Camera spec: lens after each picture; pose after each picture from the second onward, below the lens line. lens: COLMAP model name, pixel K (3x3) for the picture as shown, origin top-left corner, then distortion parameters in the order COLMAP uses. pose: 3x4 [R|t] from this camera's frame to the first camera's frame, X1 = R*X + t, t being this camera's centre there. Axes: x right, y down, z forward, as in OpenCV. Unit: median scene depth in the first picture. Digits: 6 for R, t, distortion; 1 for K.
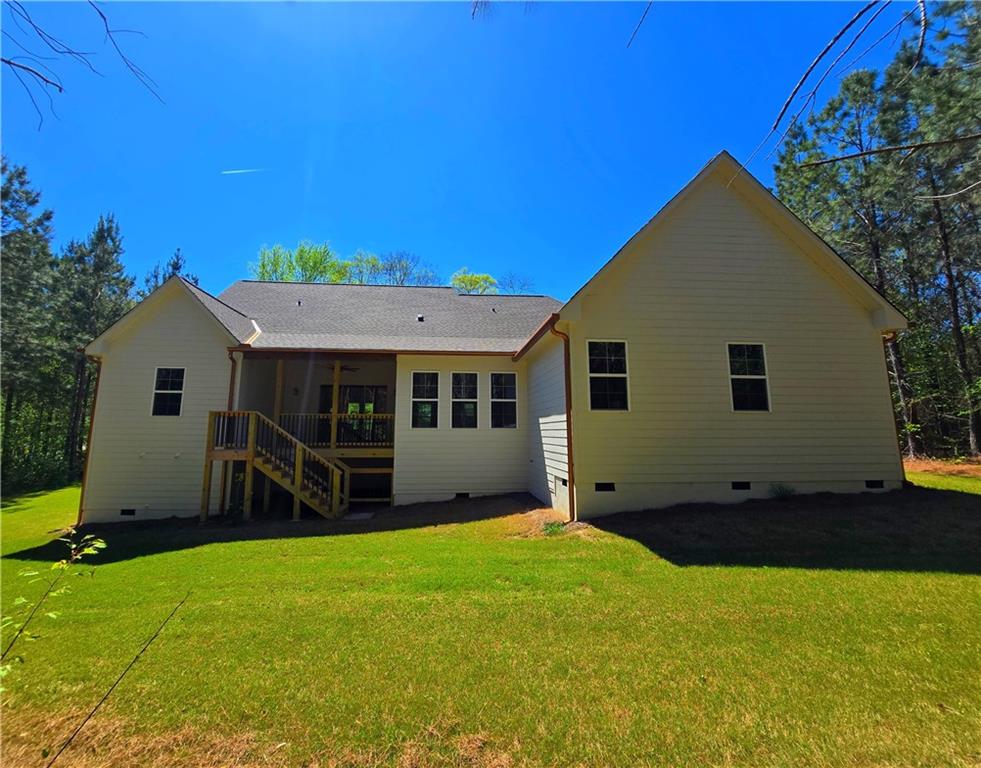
lens RADIAL K [[423.5, 0, 490.5], [0, 423.5, 384.0], [0, 0, 1]] dist [-0.000687, -0.000065]
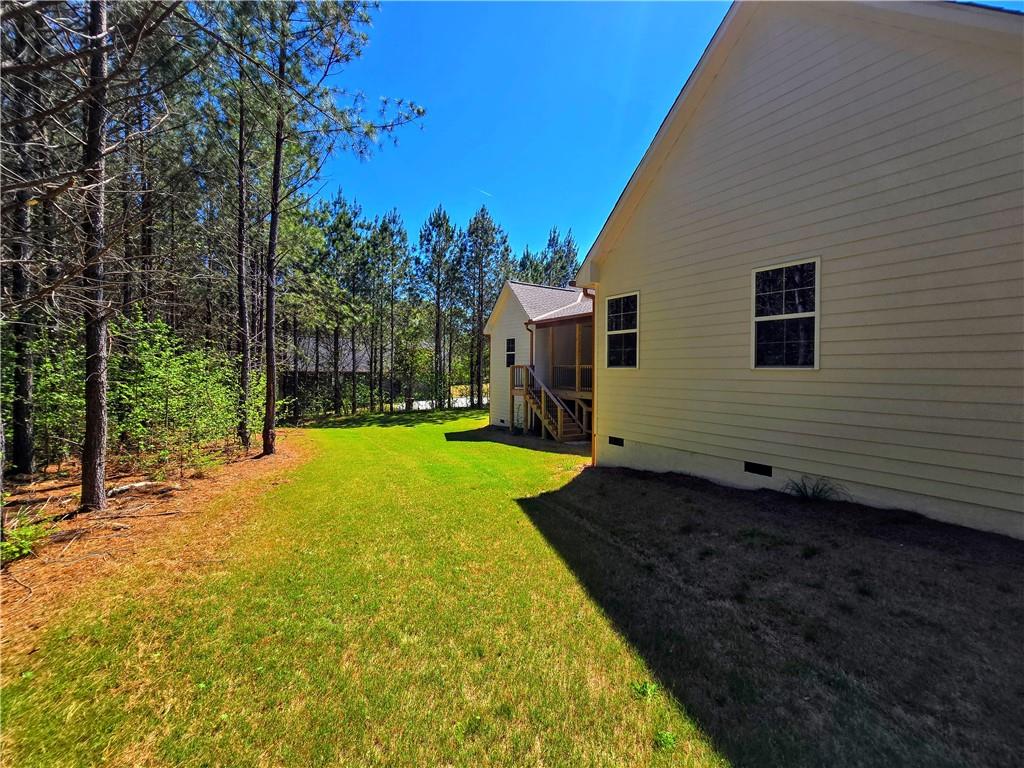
lens RADIAL K [[421.4, 0, 512.7], [0, 421.4, 375.0], [0, 0, 1]] dist [-0.001579, 0.000685]
pose [[0.486846, 0.013682, -0.873381, 0.928547], [0.099154, 0.992549, 0.070820, -0.013832], [0.867842, -0.121077, 0.481862, 0.270761]]
